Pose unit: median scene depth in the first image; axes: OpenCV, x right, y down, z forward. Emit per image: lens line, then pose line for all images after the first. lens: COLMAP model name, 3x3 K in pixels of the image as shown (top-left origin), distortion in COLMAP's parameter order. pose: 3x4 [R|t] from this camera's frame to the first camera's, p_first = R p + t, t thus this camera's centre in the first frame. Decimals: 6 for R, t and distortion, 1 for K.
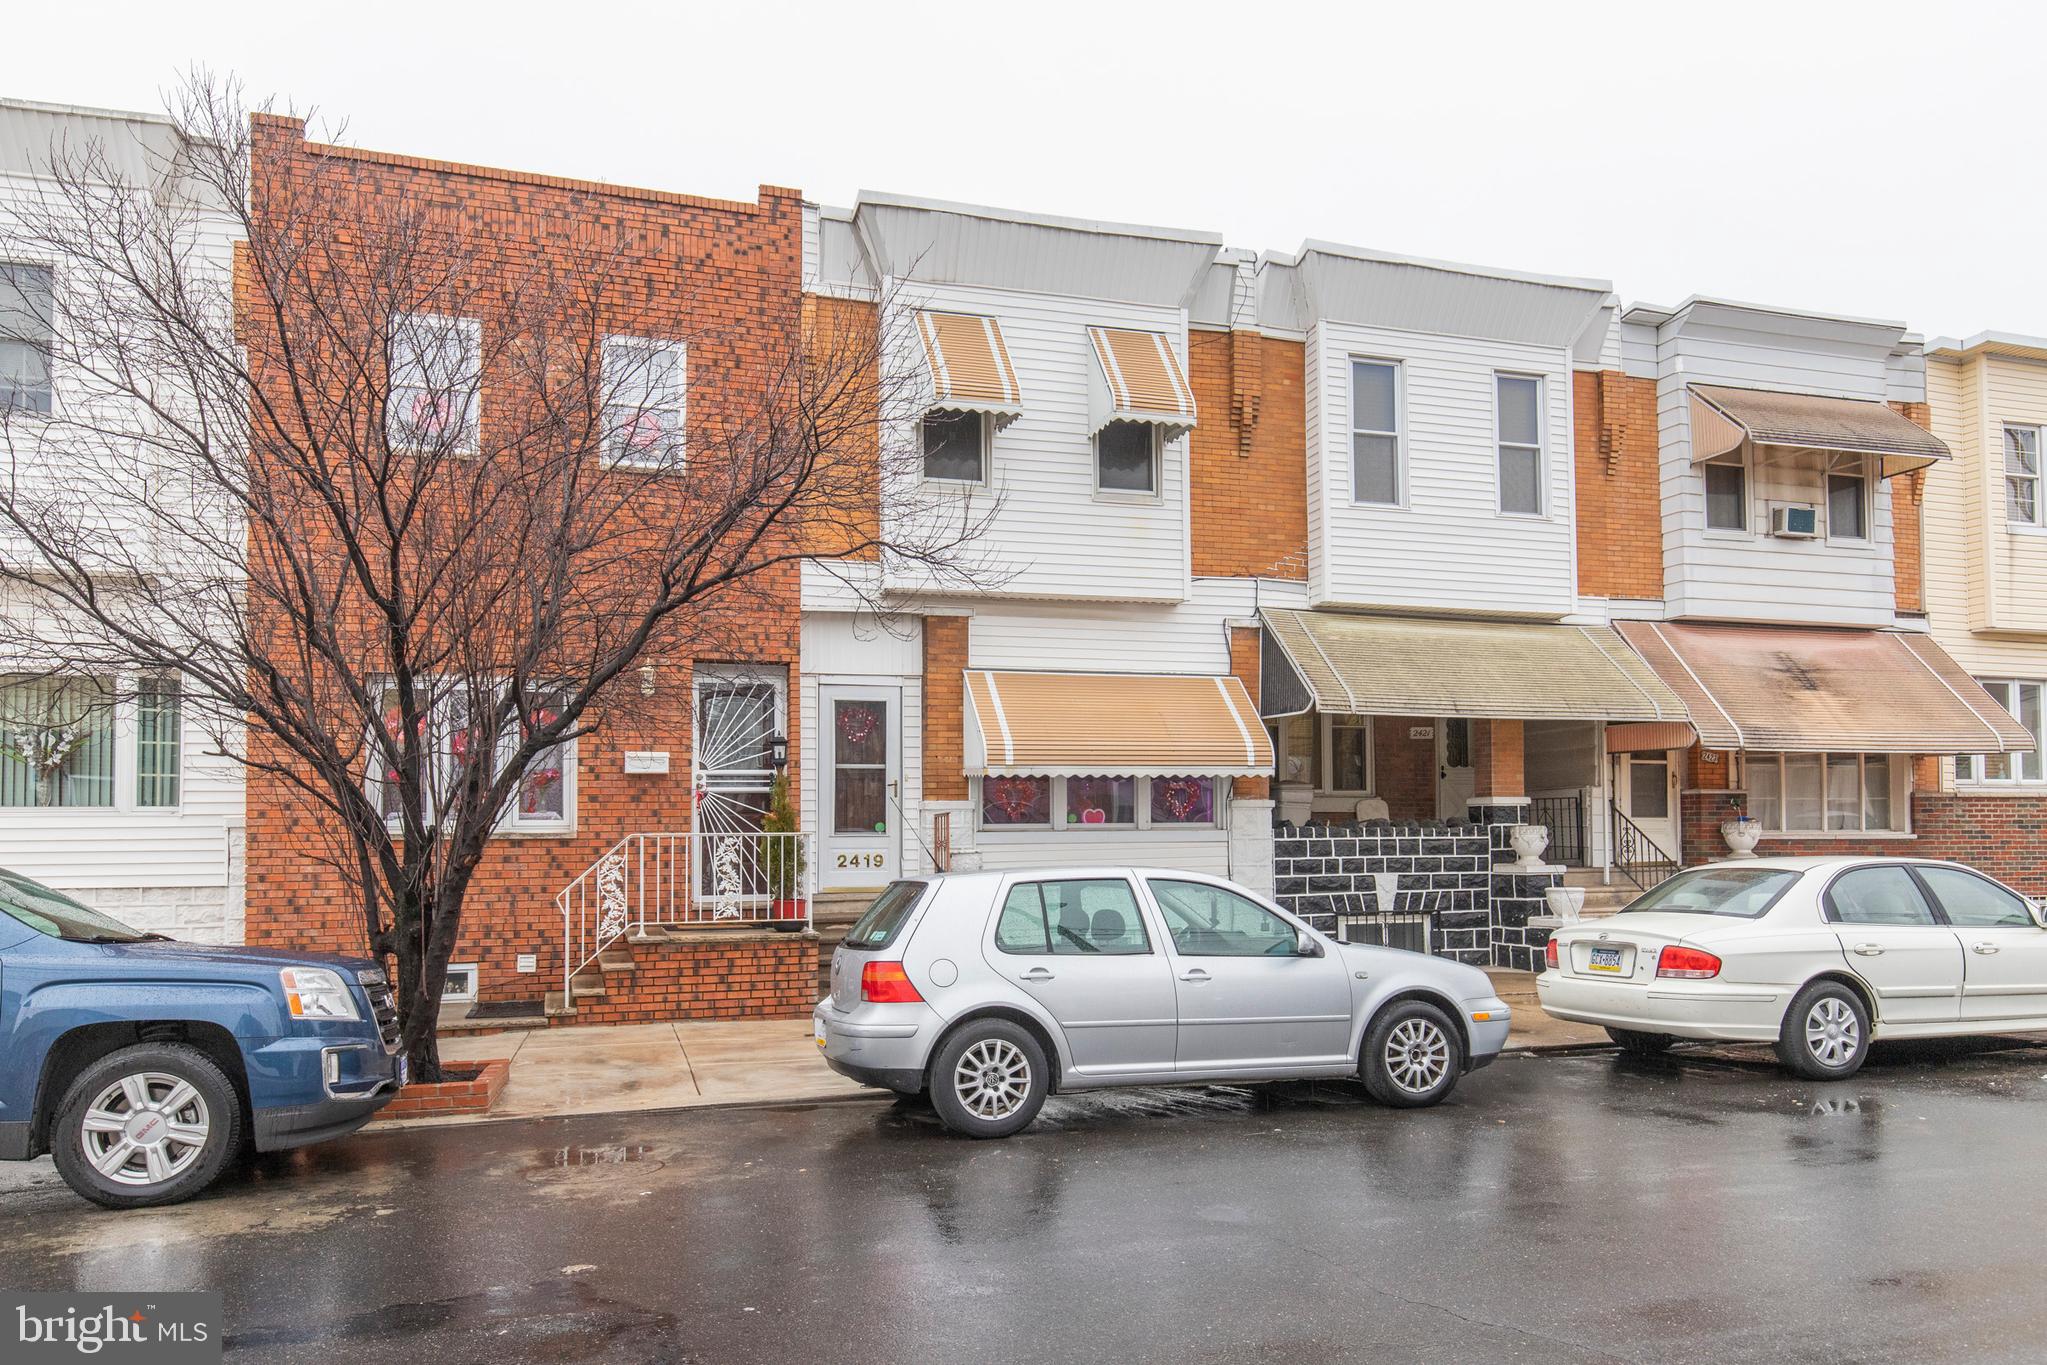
lens RADIAL K [[1346.1, 0, 1023.5], [0, 1346.1, 682.5], [0, 0, 1]] dist [0.006956, 0.001764]
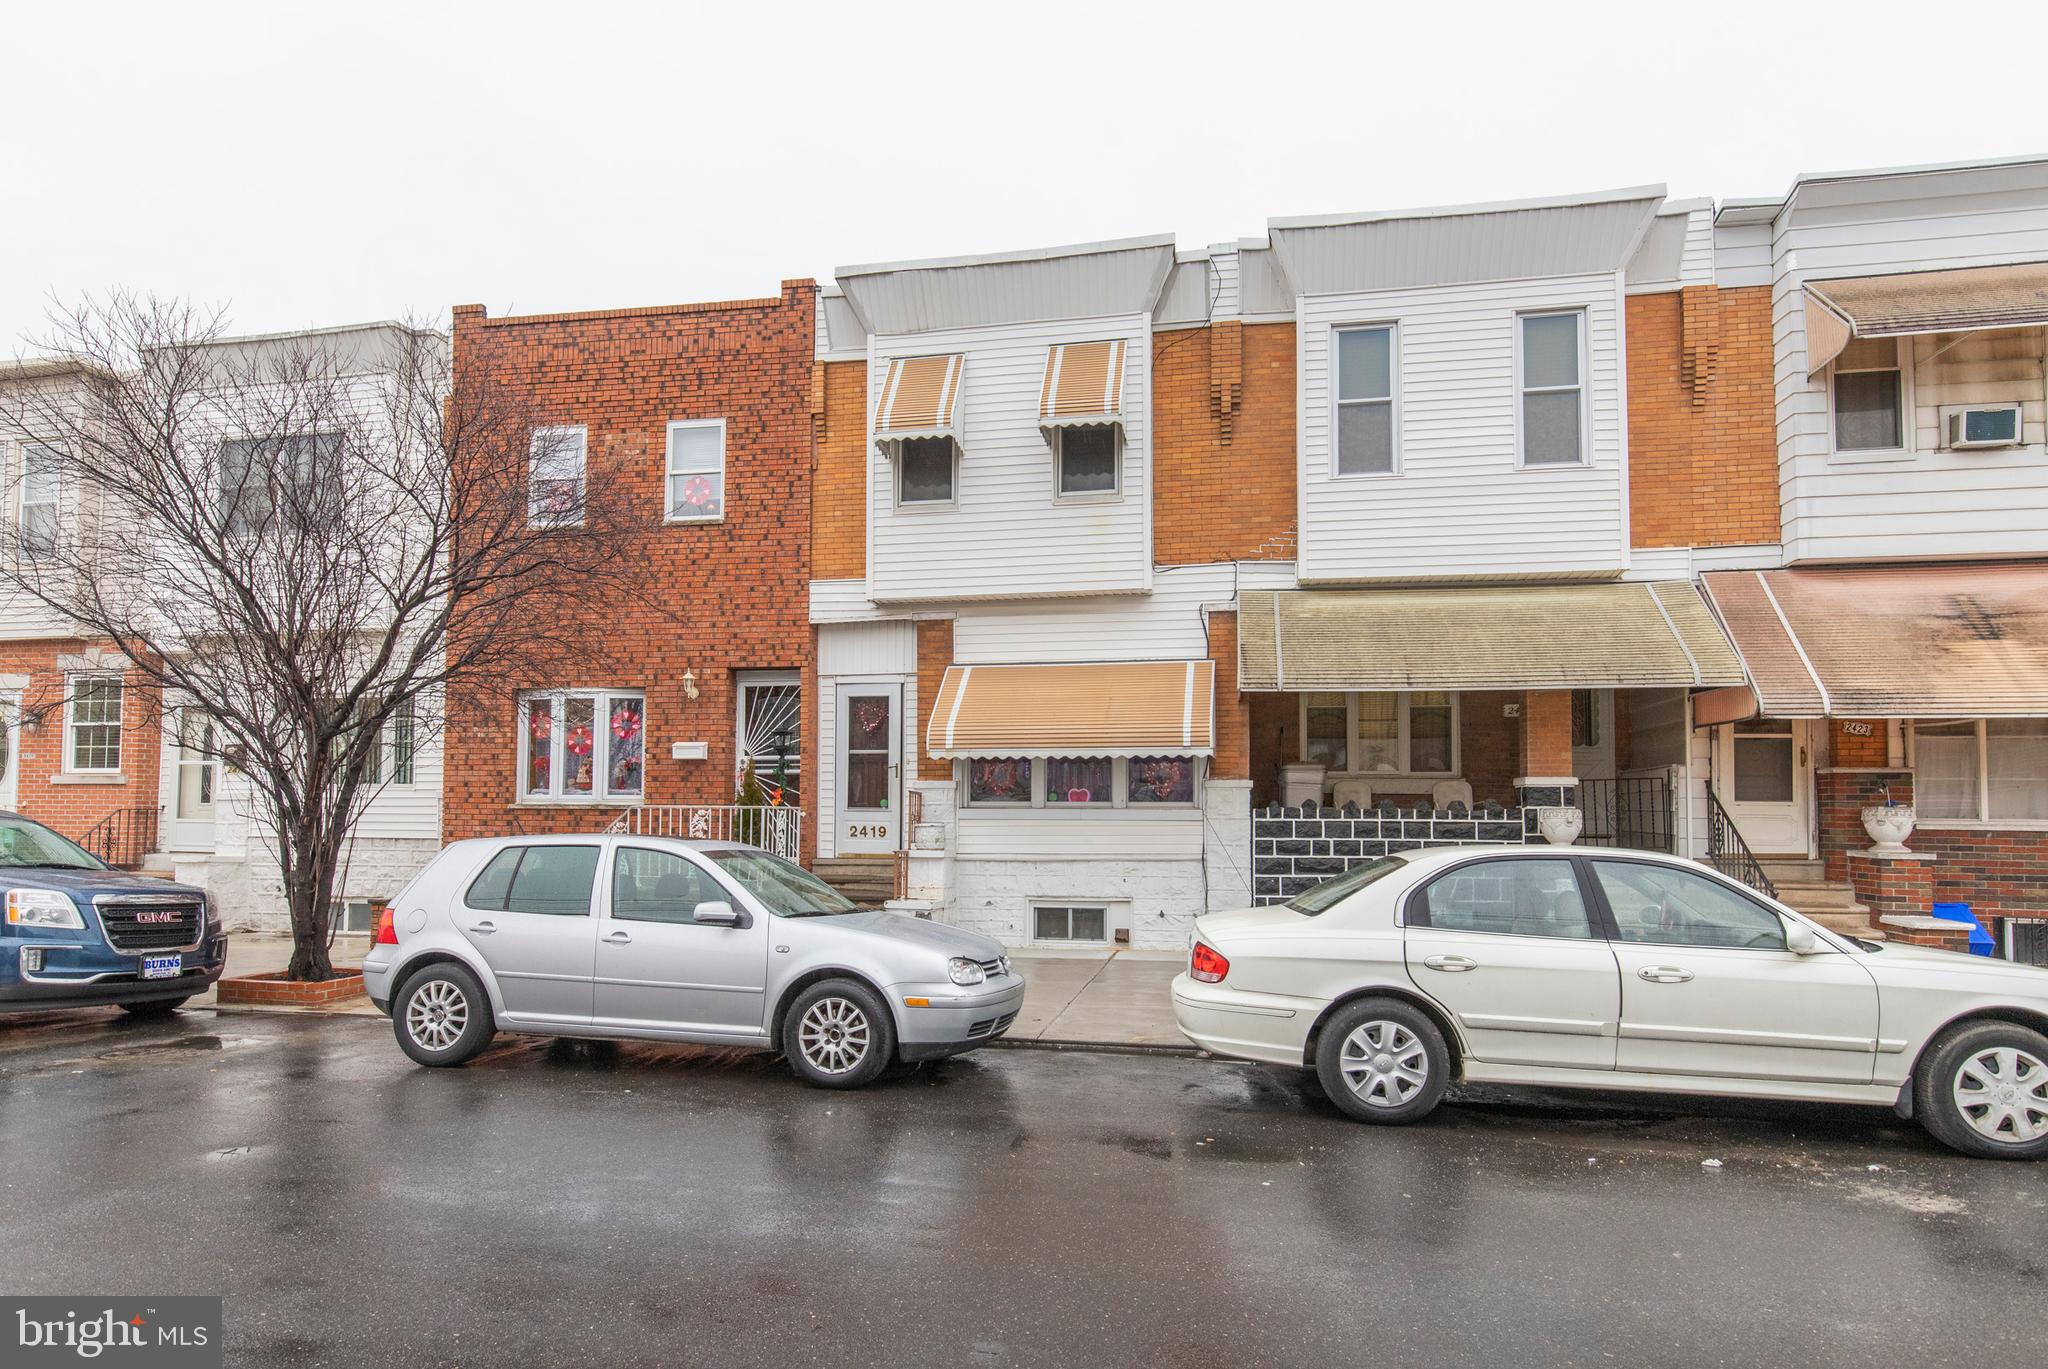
lens RADIAL K [[1103.1, 0, 1016.6], [0, 1103.1, 688.1], [0, 0, 1]] dist [0.001462, 0.000405]
pose [[0.885501, -0.039688, -0.462940, 0.417465], [0.038712, 0.999183, -0.011613, 0.021326], [0.463023, -0.007638, 0.886314, 0.188967]]
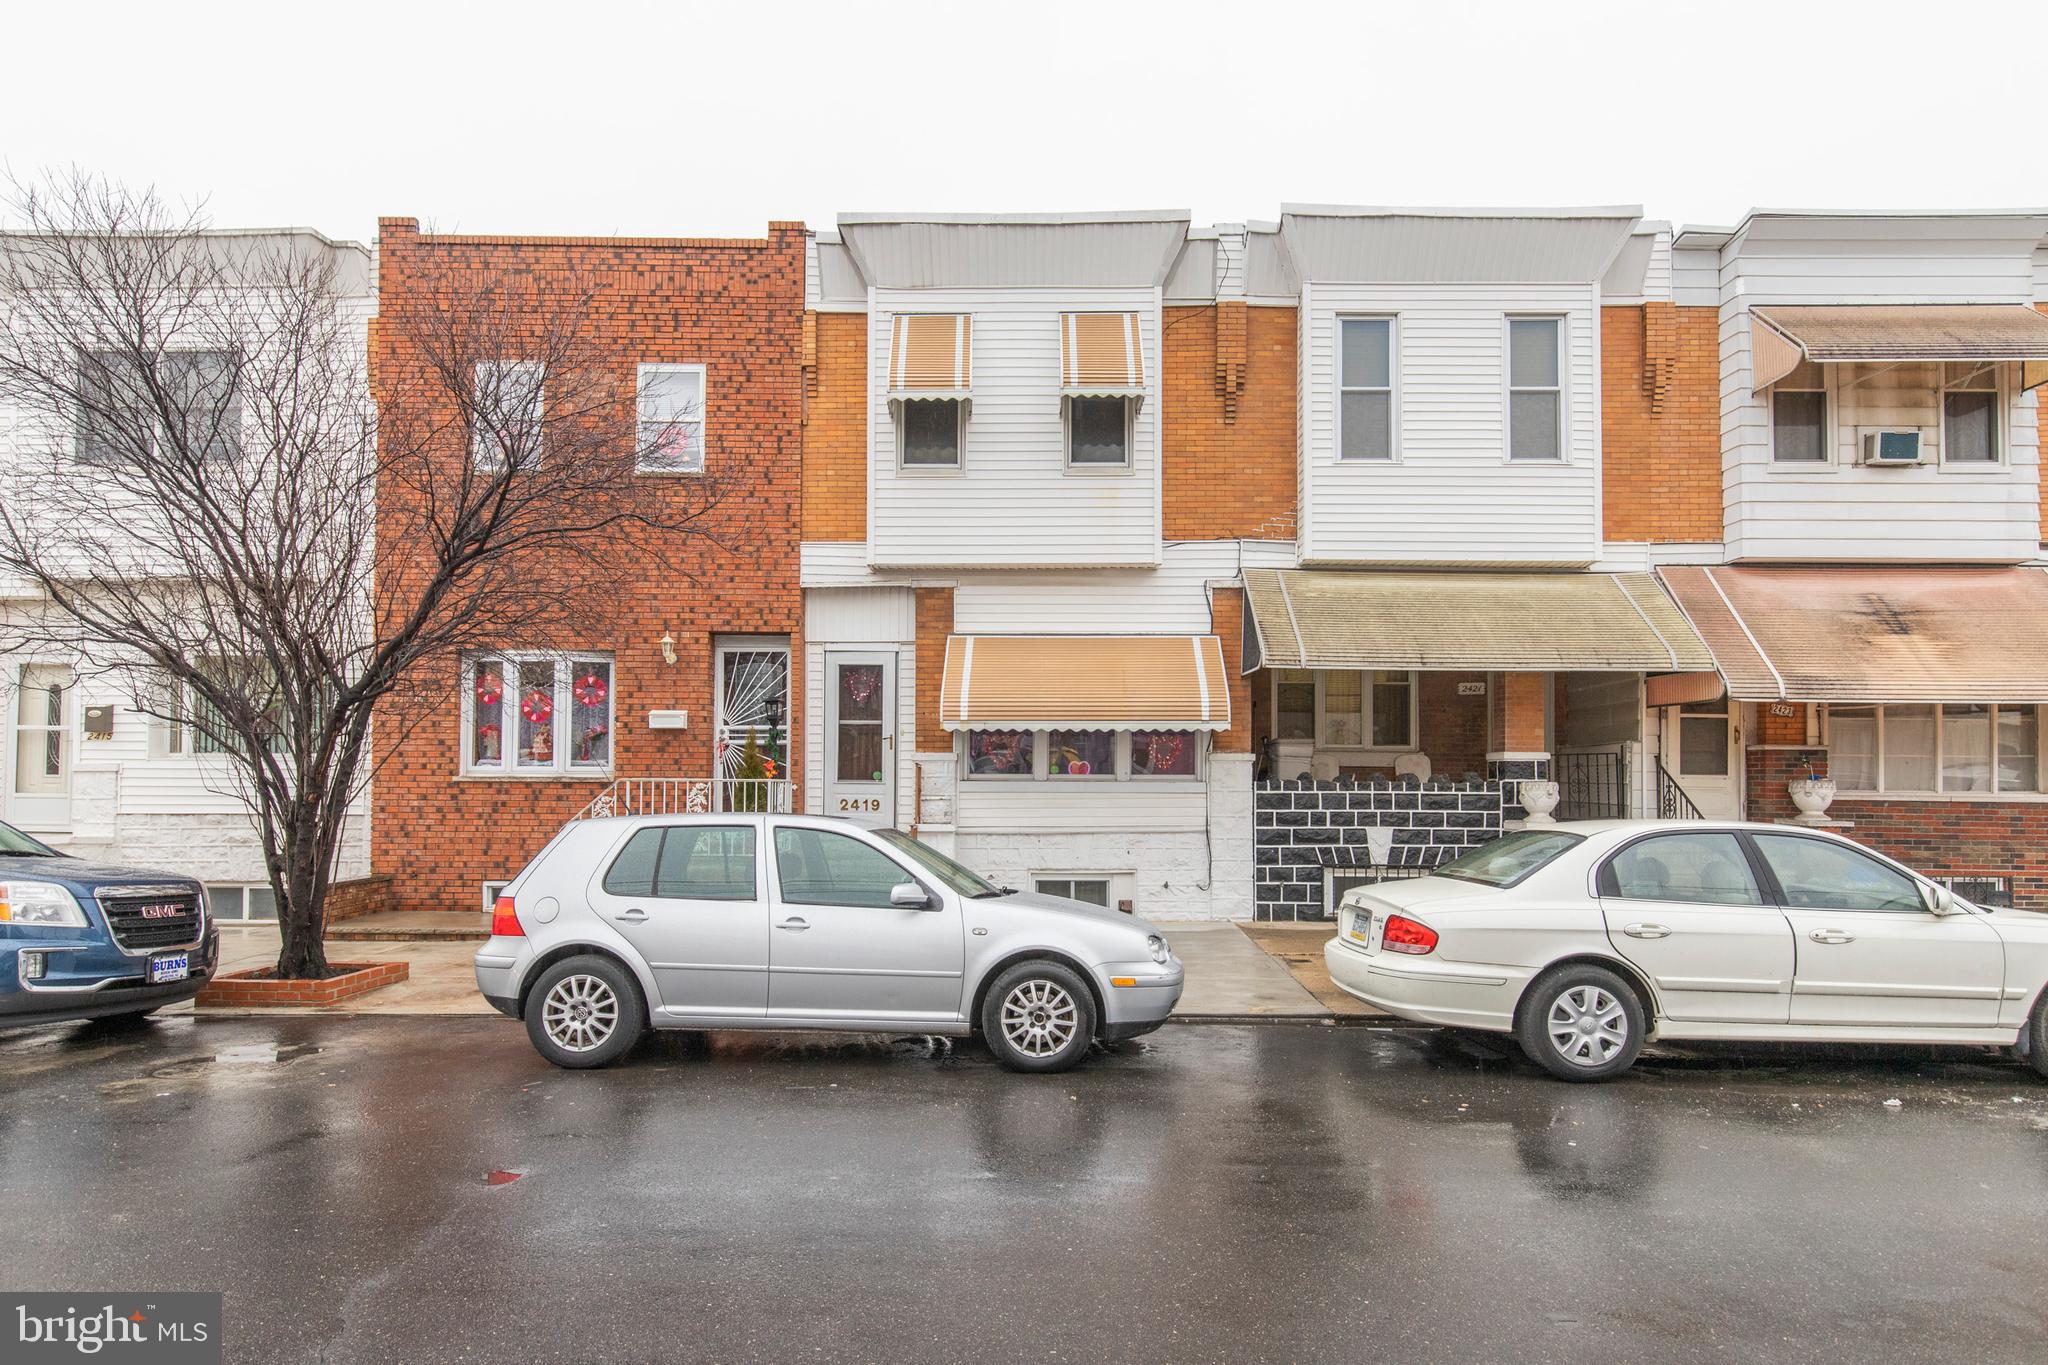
lens RADIAL K [[1113.3, 0, 1024.0], [0, 1113.3, 677.9], [0, 0, 1]] dist [0.003712, -0.000955]
pose [[0.953902, -0.015415, -0.299723, 0.276103], [0.020675, 0.999683, 0.014384, 0.013156], [0.299407, -0.019918, 0.953918, 0.133576]]
